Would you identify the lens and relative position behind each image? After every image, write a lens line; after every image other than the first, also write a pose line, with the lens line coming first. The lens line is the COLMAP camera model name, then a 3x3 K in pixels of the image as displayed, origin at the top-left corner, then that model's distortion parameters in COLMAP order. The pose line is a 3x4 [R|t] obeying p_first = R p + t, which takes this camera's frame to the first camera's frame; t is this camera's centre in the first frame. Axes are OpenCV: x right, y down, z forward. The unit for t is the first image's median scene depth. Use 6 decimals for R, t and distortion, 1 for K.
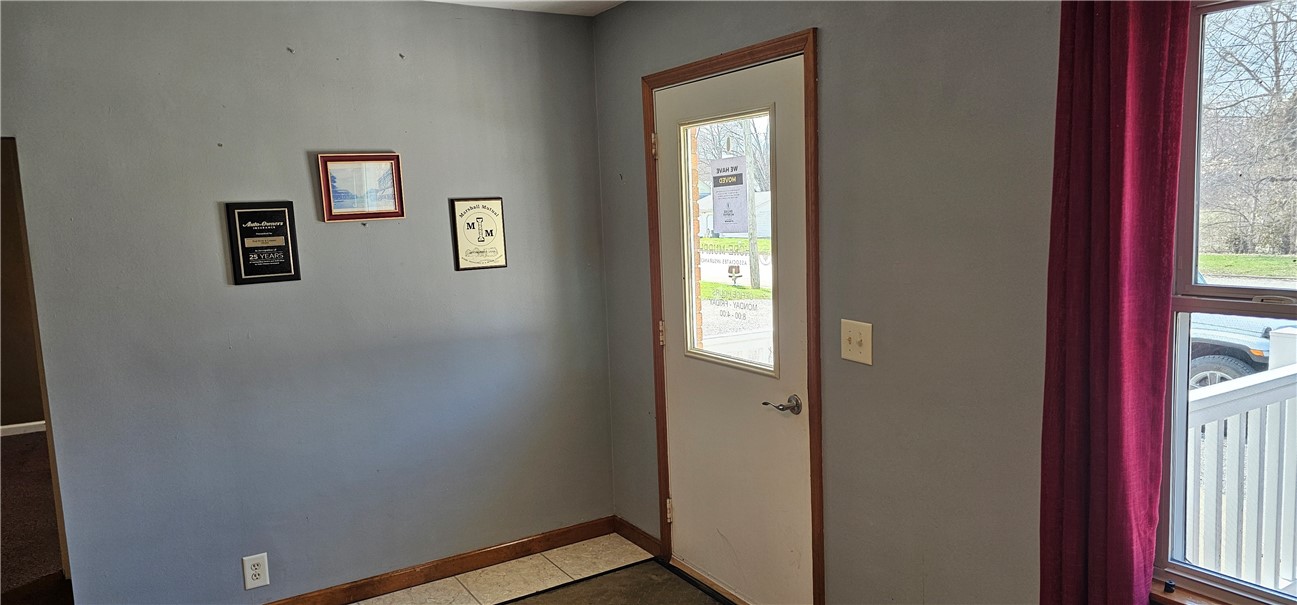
lens RADIAL K [[857.6, 0, 658.2], [0, 857.6, 306.9], [0, 0, 1]] dist [0.021372, -0.015827]
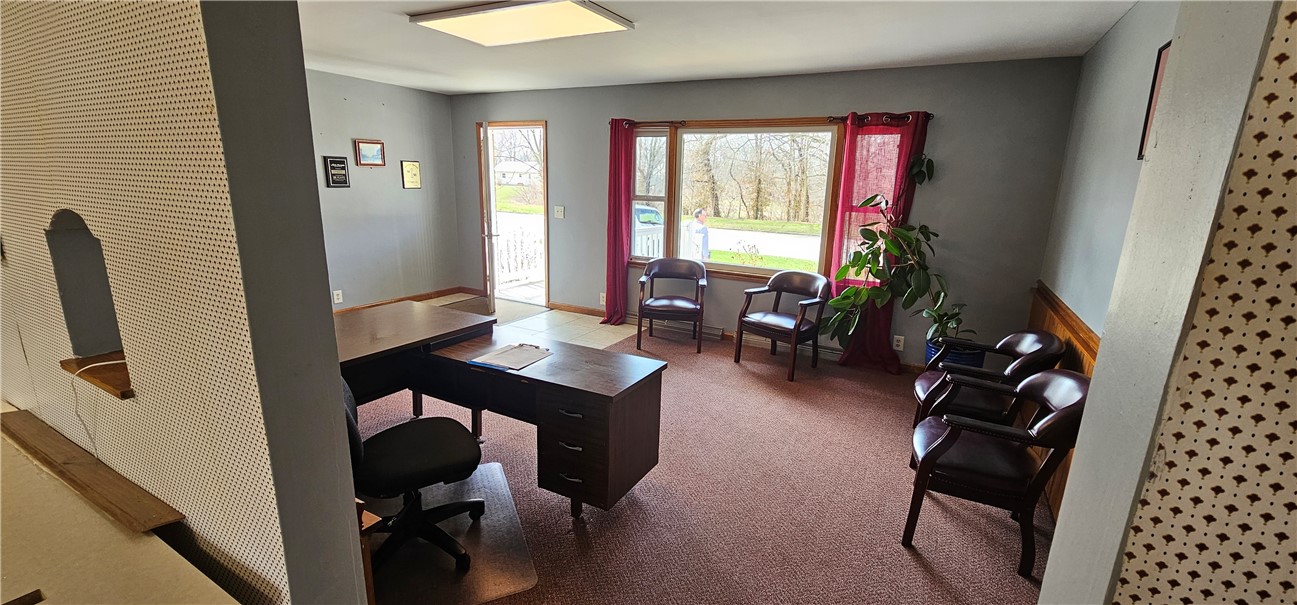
lens RADIAL K [[530.3, 0, 652.1], [0, 530.3, 303.0], [0, 0, 1]] dist [-0.003133, -0.000027]
pose [[0.863861, -0.049016, 0.501339, -0.437979], [-0.007307, 0.993930, 0.109767, 0.133590], [-0.503677, -0.098487, 0.858260, -0.887085]]
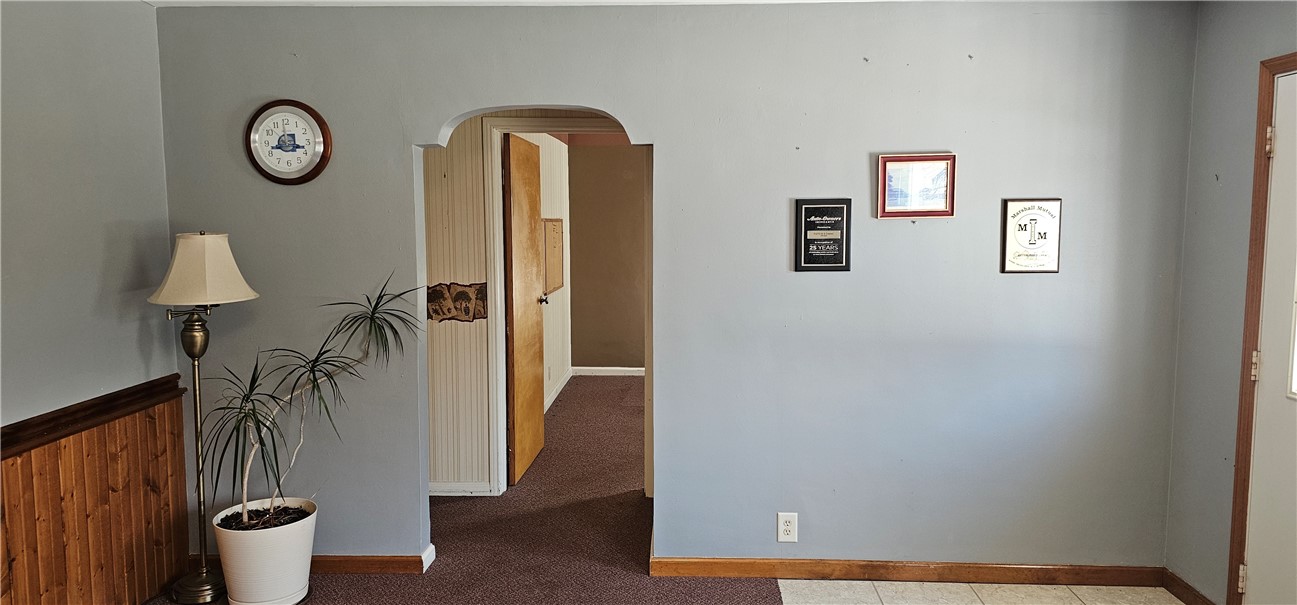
lens RADIAL K [[857.6, 0, 649.8], [0, 857.6, 299.6], [0, 0, 1]] dist [0.021372, -0.015827]
pose [[0.814446, 0.092585, -0.572805, -0.000116], [-0.094832, 0.995153, 0.026013, -0.000202], [0.572437, 0.033134, 0.819279, -0.025830]]
